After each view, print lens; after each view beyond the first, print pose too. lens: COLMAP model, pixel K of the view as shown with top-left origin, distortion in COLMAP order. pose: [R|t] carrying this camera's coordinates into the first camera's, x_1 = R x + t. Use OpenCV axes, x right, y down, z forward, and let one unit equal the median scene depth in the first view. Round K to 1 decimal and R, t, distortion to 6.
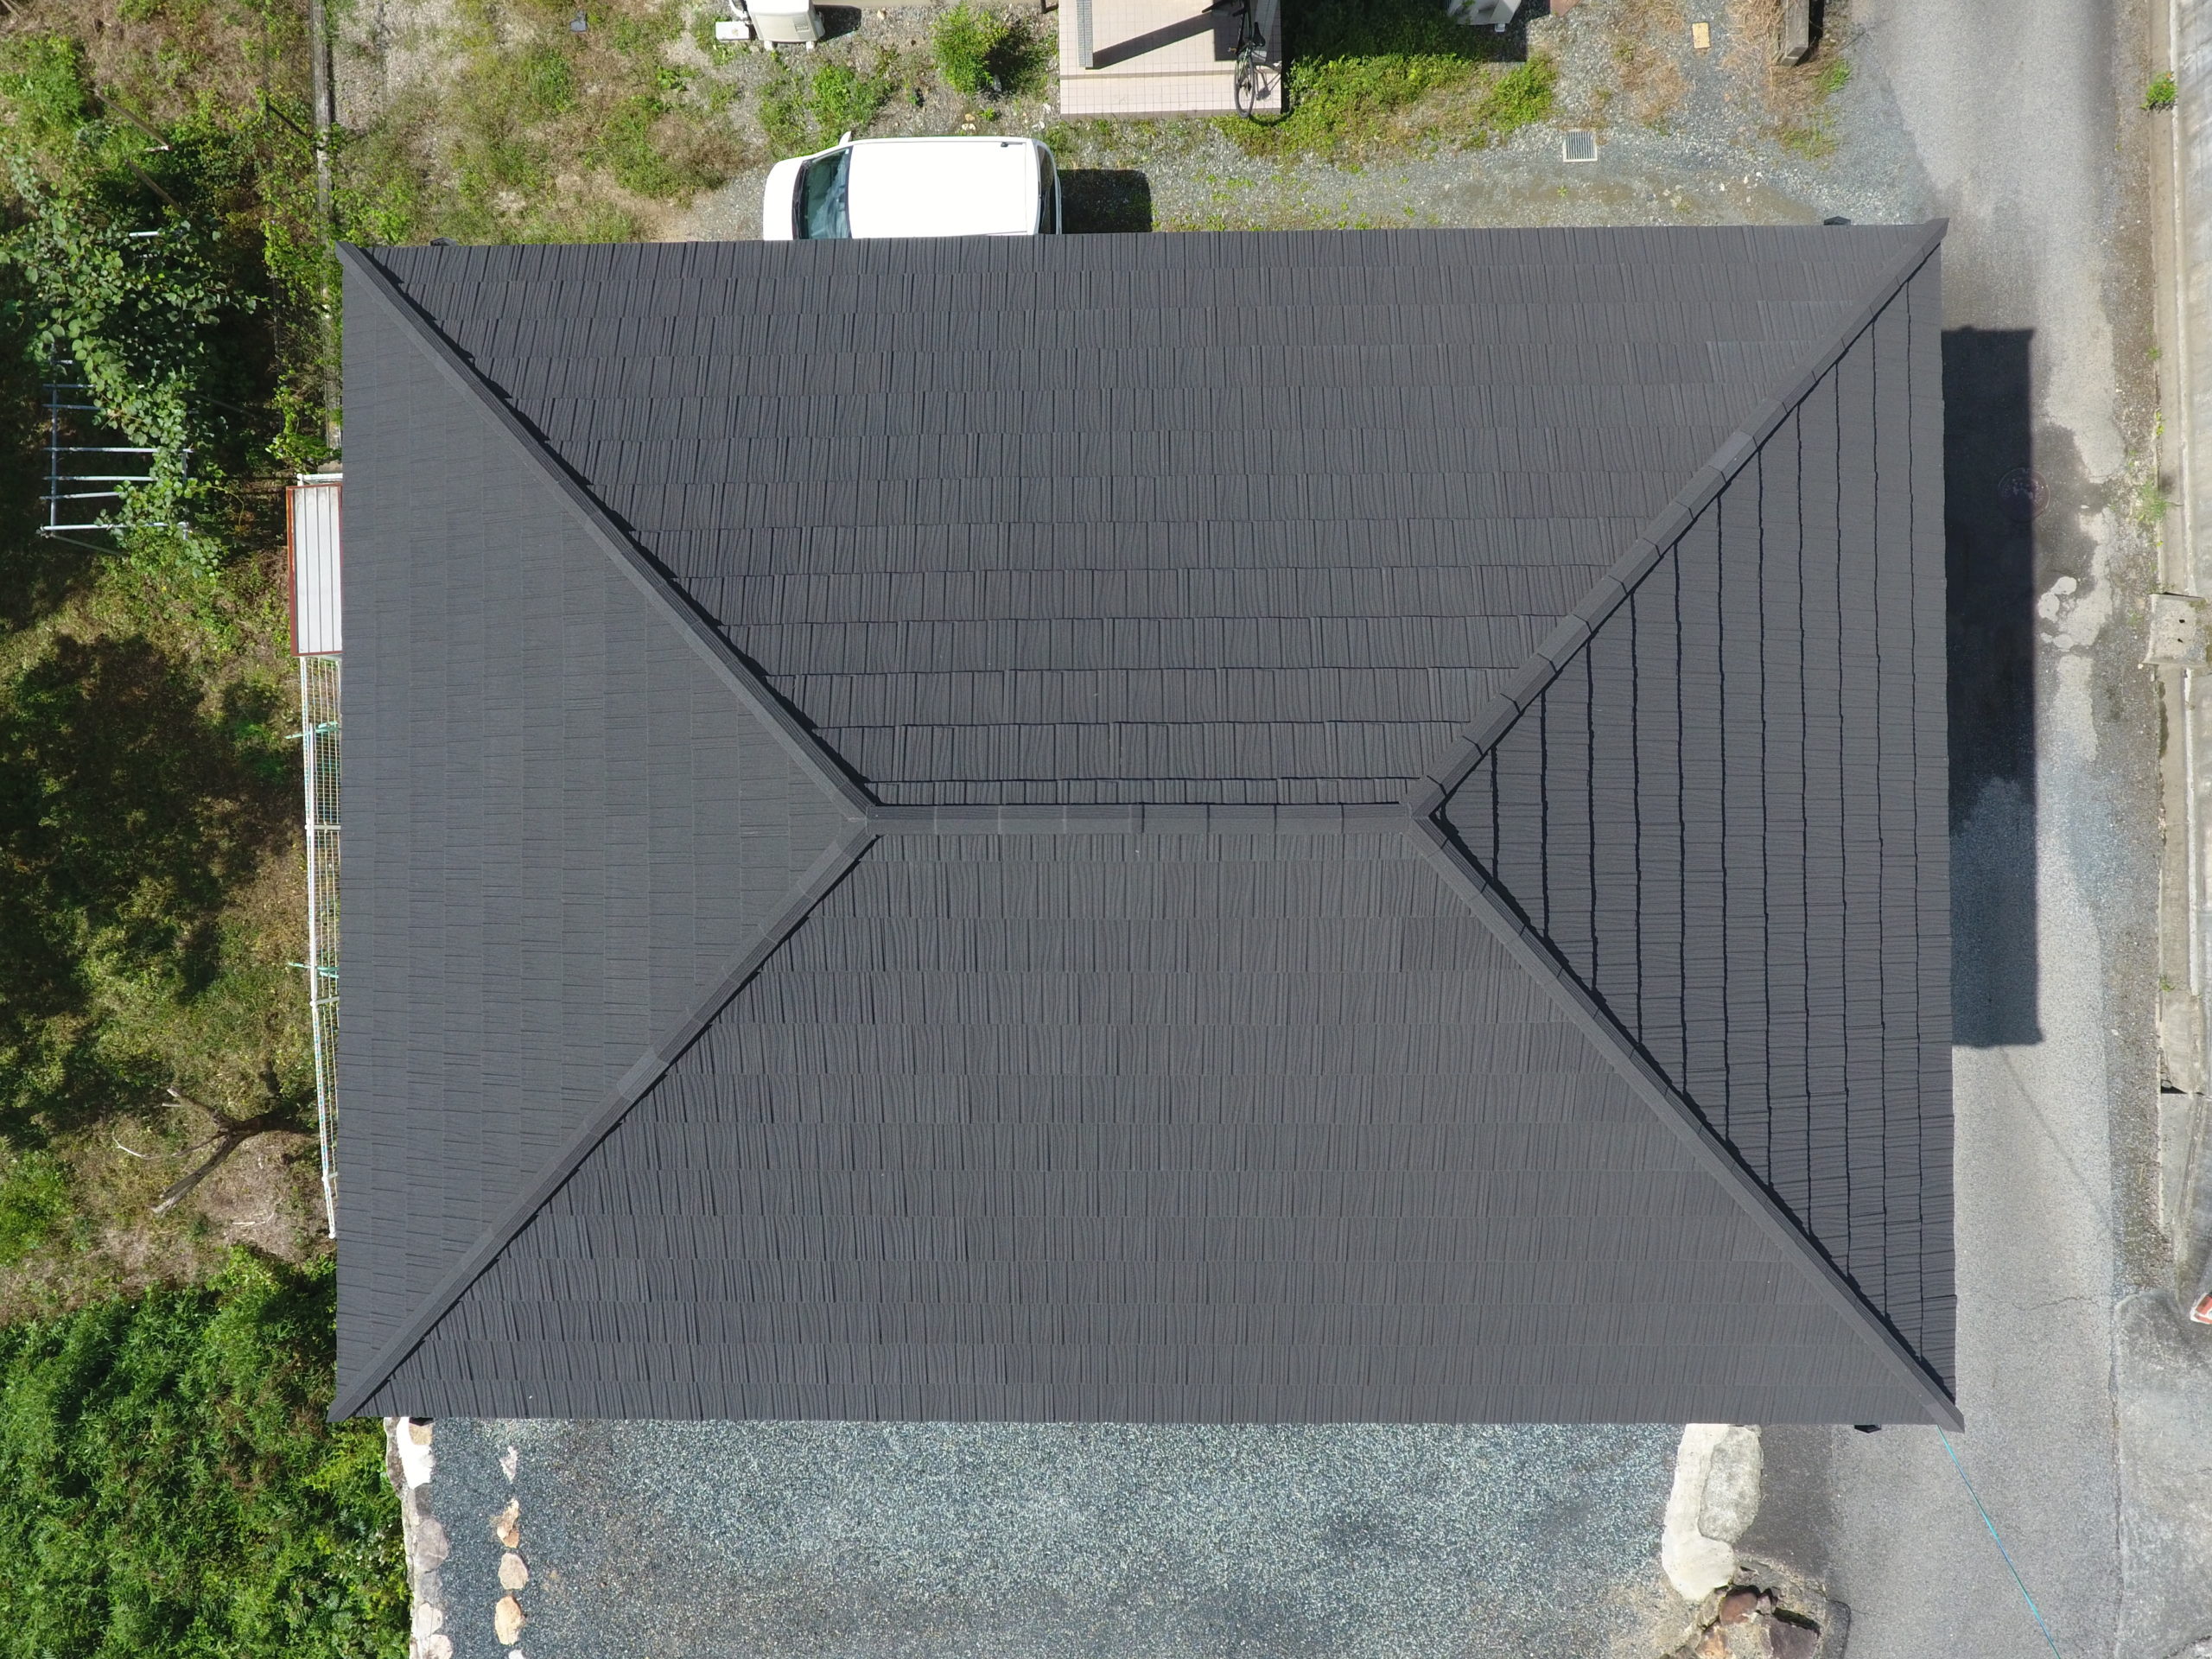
lens RADIAL K [[1297.0, 0, 1090.4], [0, 1297.0, 819.6], [0, 0, 1]] dist [-0.004277, -0.001261]
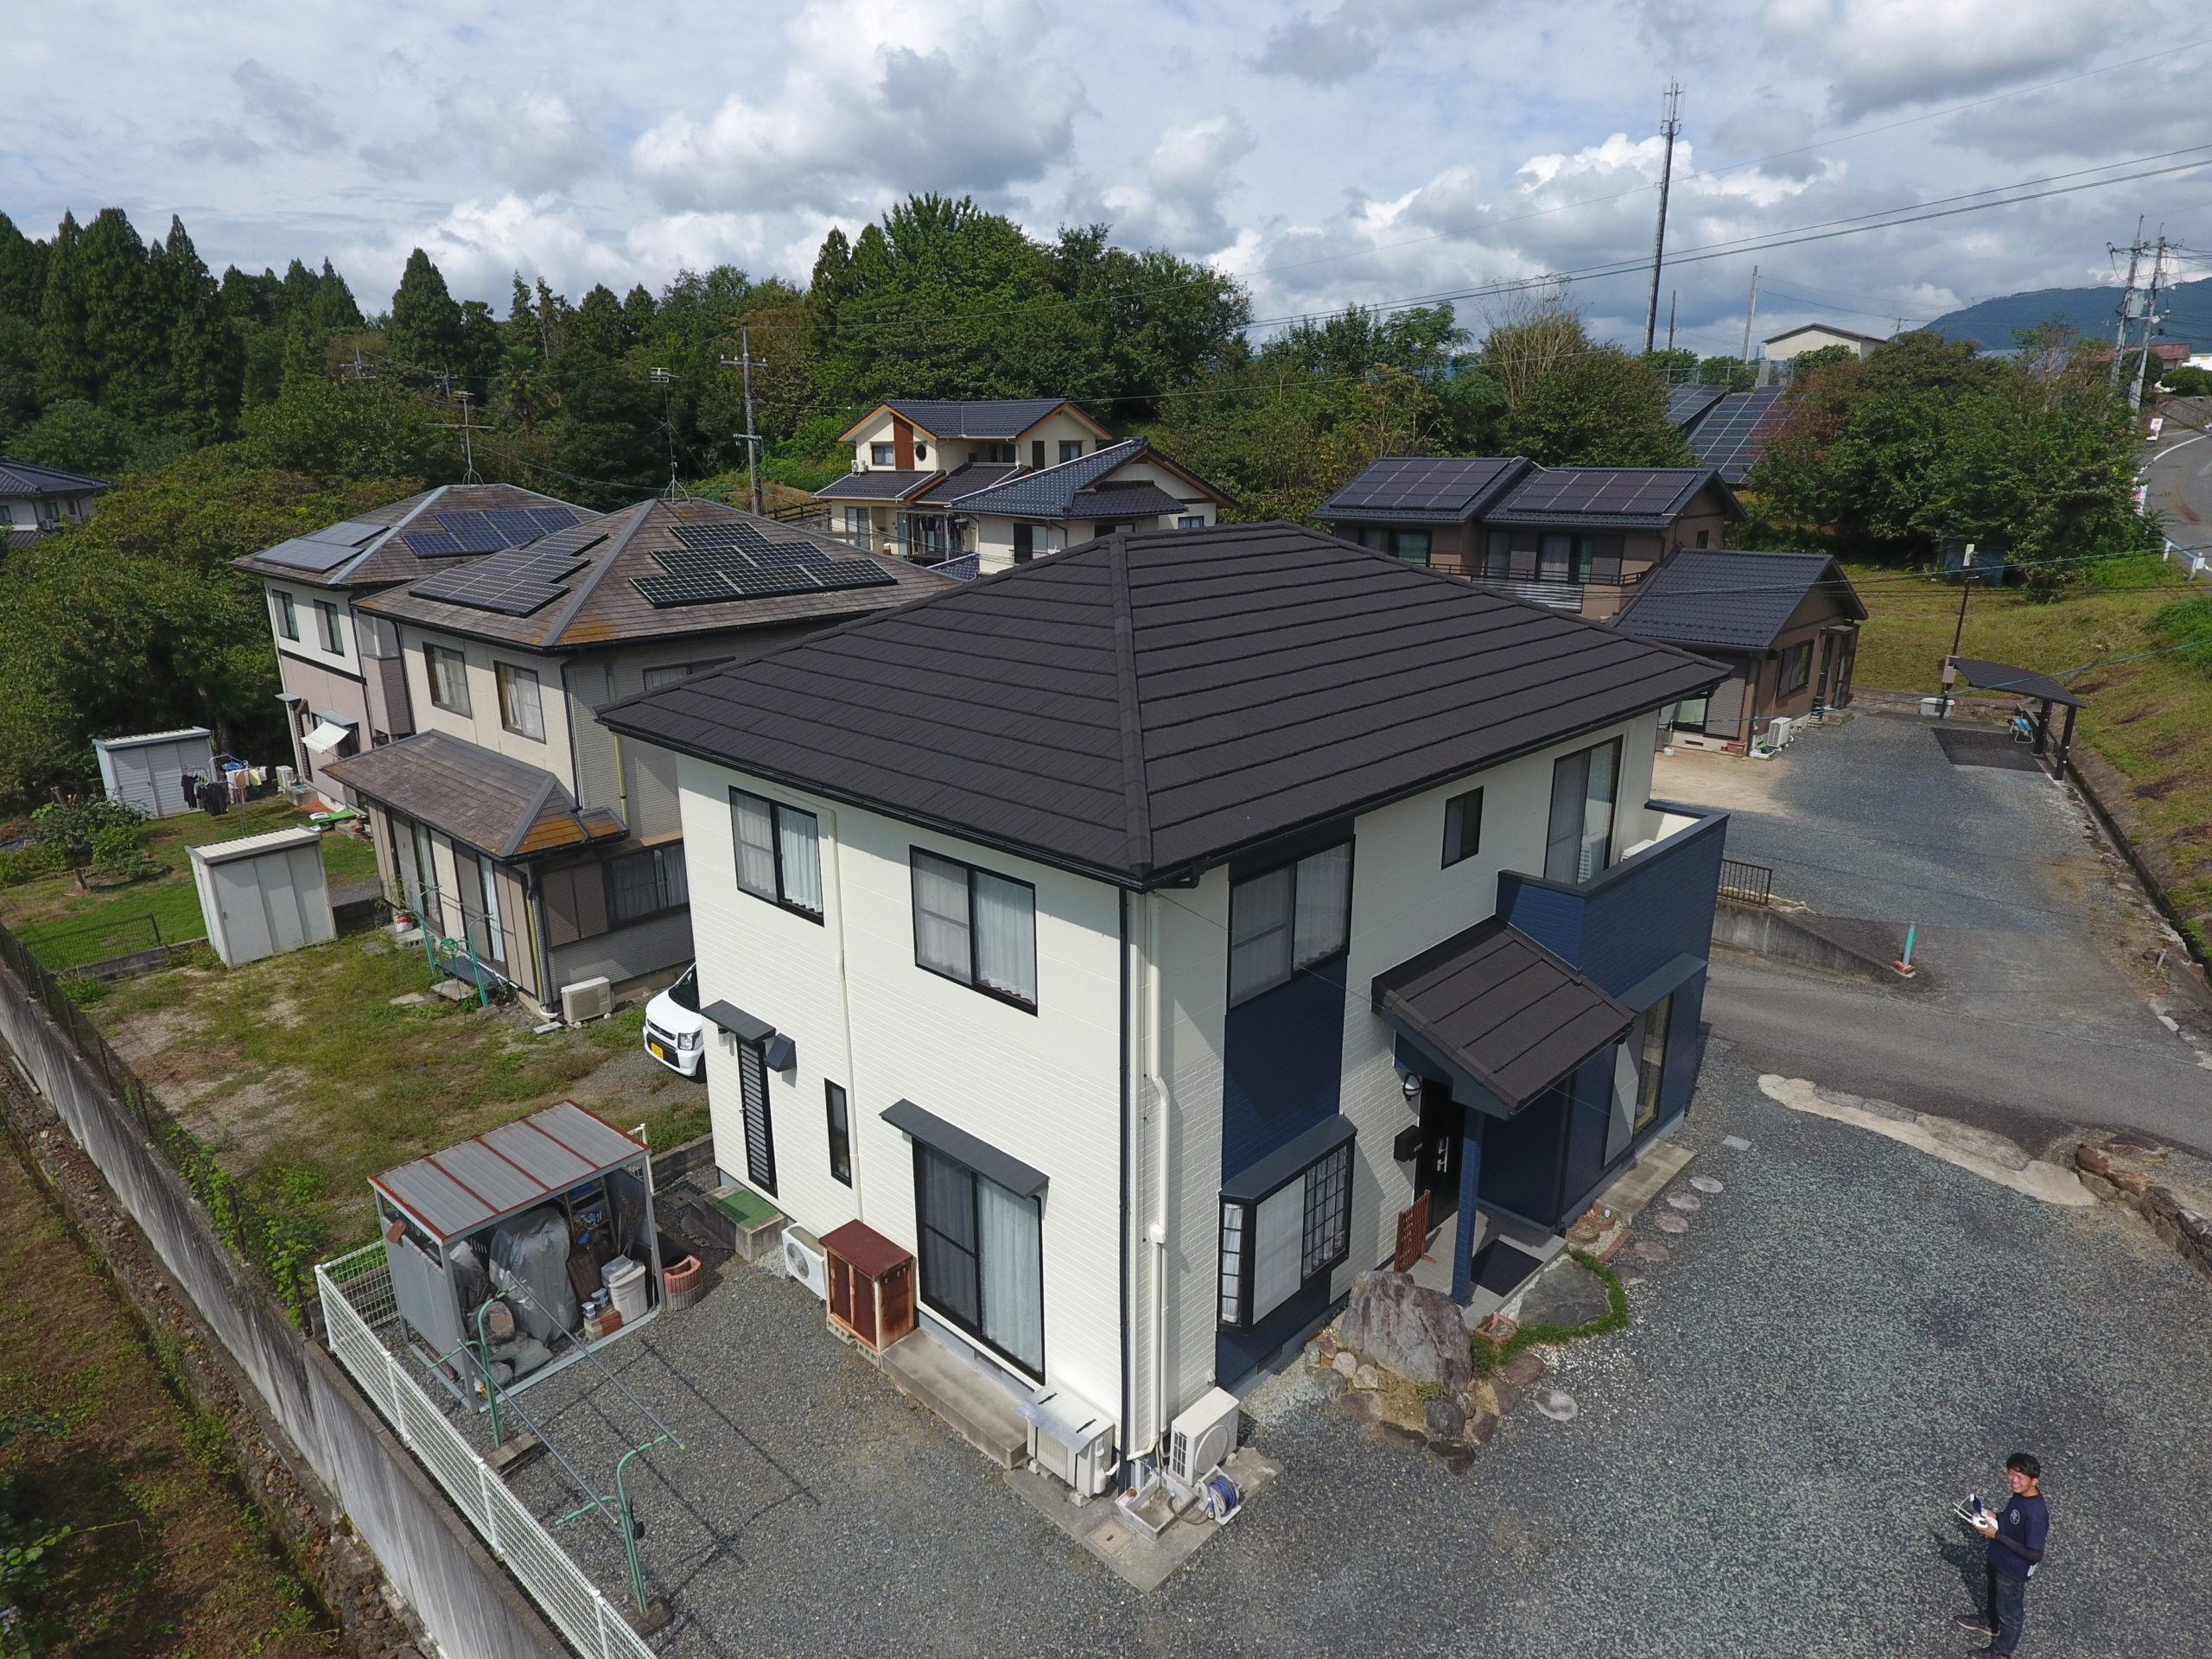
lens RADIAL K [[1297.0, 0, 1085.5], [0, 1297.0, 822.4], [0, 0, 1]] dist [-0.004277, -0.001261]
pose [[0.704283, -0.180383, 0.686620, -0.782545], [0.709627, 0.206595, -0.673608, 0.659928], [-0.020345, 0.961655, 0.273506, 0.423942]]
